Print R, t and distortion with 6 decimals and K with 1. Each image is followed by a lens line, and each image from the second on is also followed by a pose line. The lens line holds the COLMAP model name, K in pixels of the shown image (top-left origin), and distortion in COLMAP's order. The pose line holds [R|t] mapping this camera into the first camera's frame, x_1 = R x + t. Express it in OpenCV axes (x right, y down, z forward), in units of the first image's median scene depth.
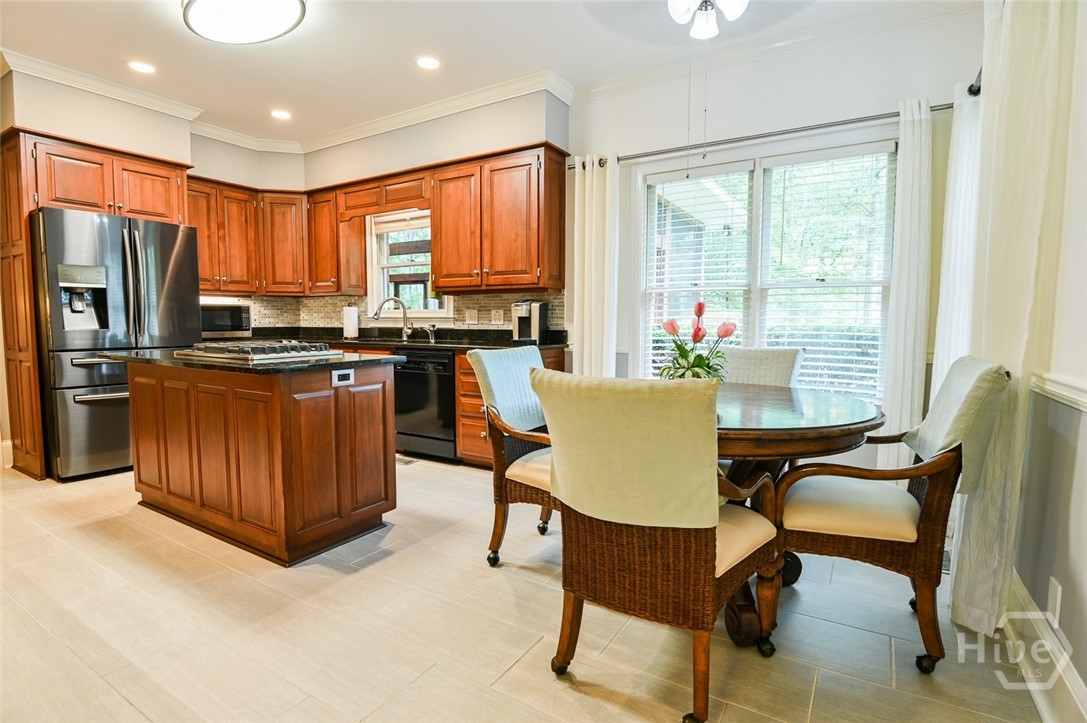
lens RADIAL K [[532.9, 0, 545.4], [0, 532.9, 360.7], [0, 0, 1]] dist [-0.027357, 0.005132]
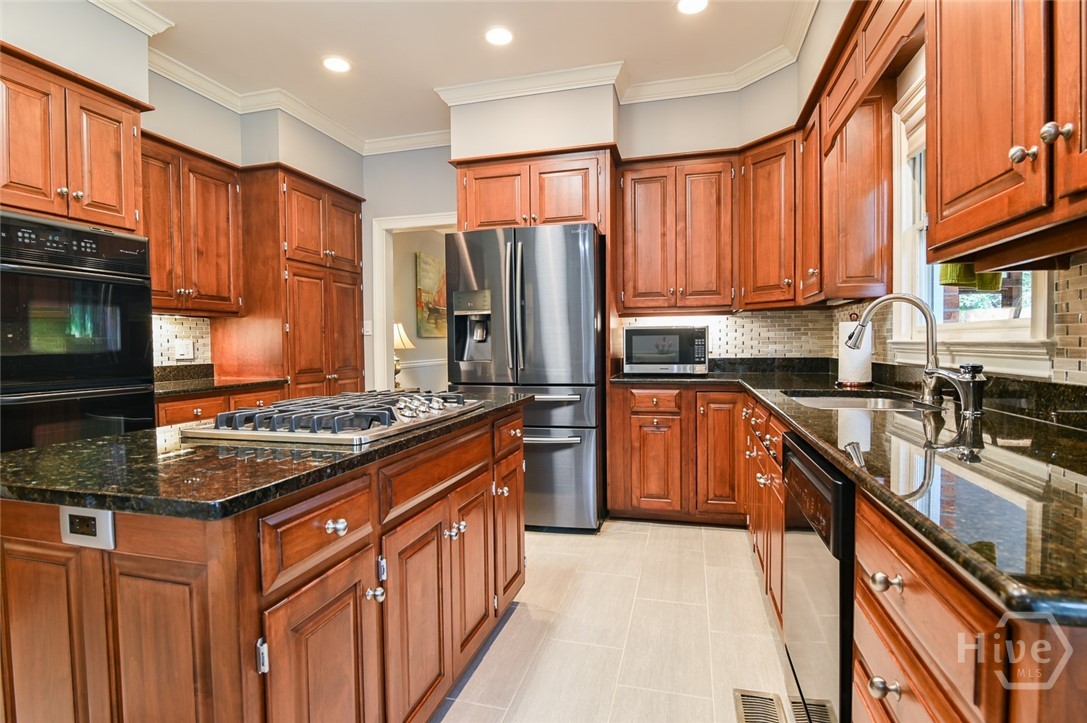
lens RADIAL K [[532.9, 0, 545.4], [0, 532.9, 360.7], [0, 0, 1]] dist [-0.027357, 0.005132]
pose [[0.281764, 0.024375, -0.959174, 0.032755], [-0.060785, 0.998123, 0.007509, -0.064472], [0.957556, 0.056188, 0.282717, 0.741140]]
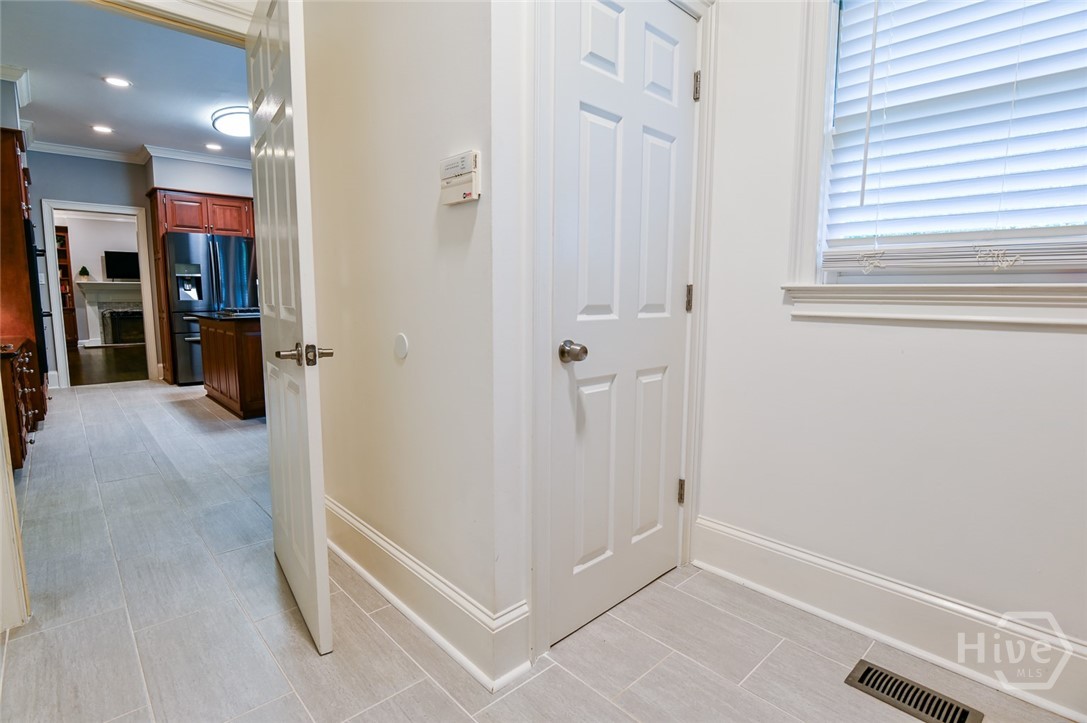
lens RADIAL K [[532.9, 0, 545.4], [0, 532.9, 360.7], [0, 0, 1]] dist [-0.027357, 0.005132]
pose [[0.965486, 0.034198, -0.258199, 0.641508], [-0.022047, 0.998515, 0.049809, 0.024701], [0.259519, -0.042397, 0.964807, -0.353943]]
